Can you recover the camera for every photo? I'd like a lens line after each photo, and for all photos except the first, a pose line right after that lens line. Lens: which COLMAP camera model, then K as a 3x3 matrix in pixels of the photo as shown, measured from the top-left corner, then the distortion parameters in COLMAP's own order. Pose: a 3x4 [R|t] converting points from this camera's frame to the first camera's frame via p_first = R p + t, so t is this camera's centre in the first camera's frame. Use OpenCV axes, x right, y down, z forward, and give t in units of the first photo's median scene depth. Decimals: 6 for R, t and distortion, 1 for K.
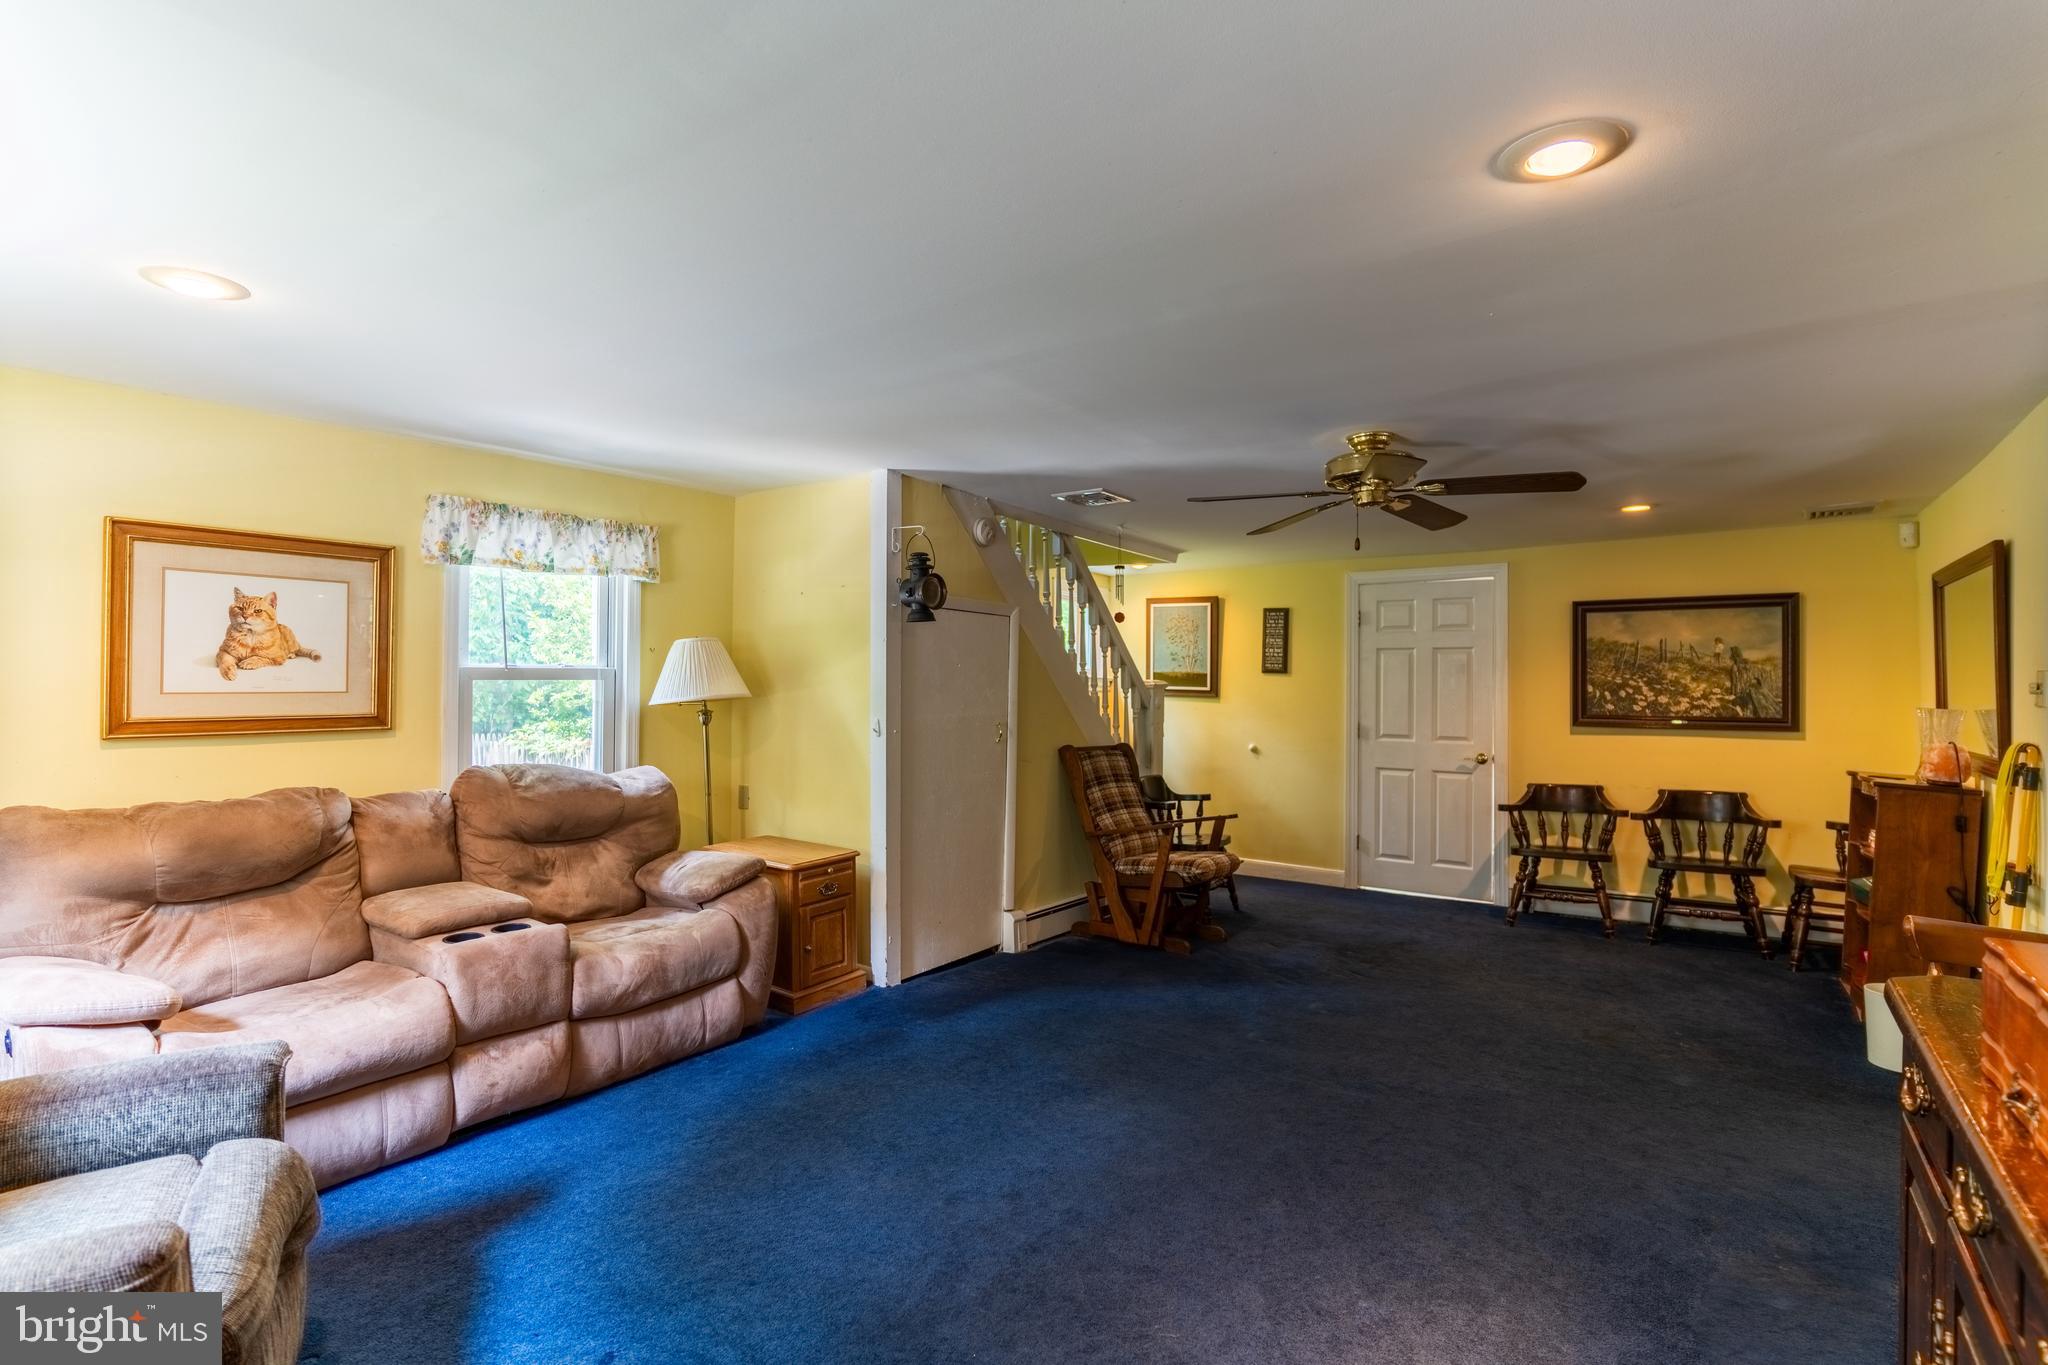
lens RADIAL K [[979.8, 0, 1011.1], [0, 979.8, 674.2], [0, 0, 1]] dist [-0.001113, 0.000144]
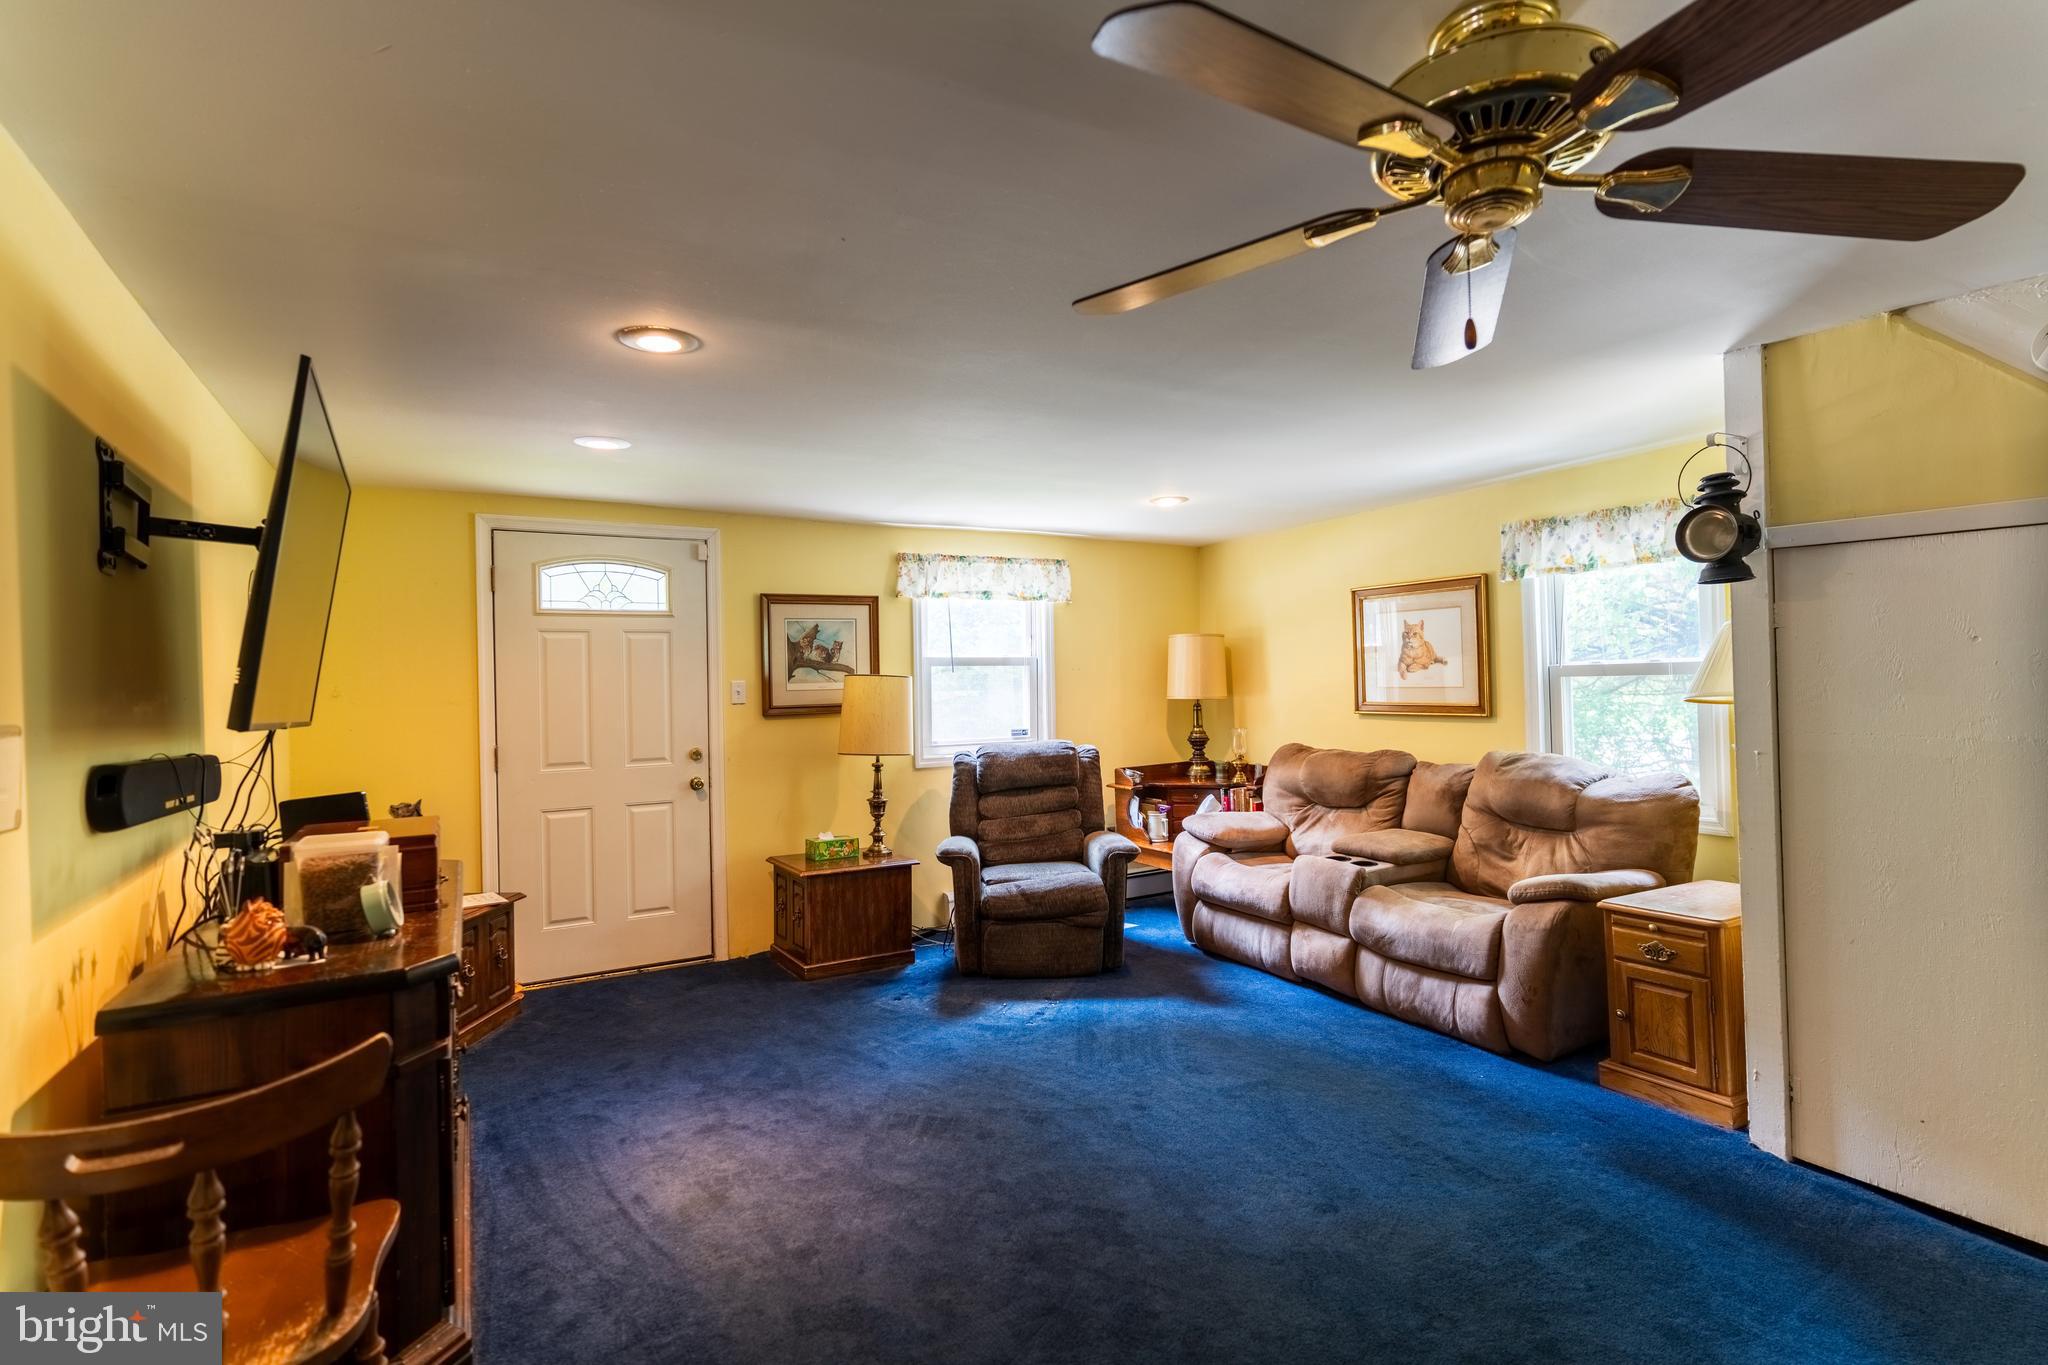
lens RADIAL K [[979.8, 0, 1012.4], [0, 979.8, 681.0], [0, 0, 1]] dist [-0.001113, 0.000144]
pose [[-0.425064, 0.001333, -0.905162, 0.854607], [0.019316, 0.999785, -0.007598, 0.008148], [0.904957, -0.020714, -0.424998, 1.065845]]
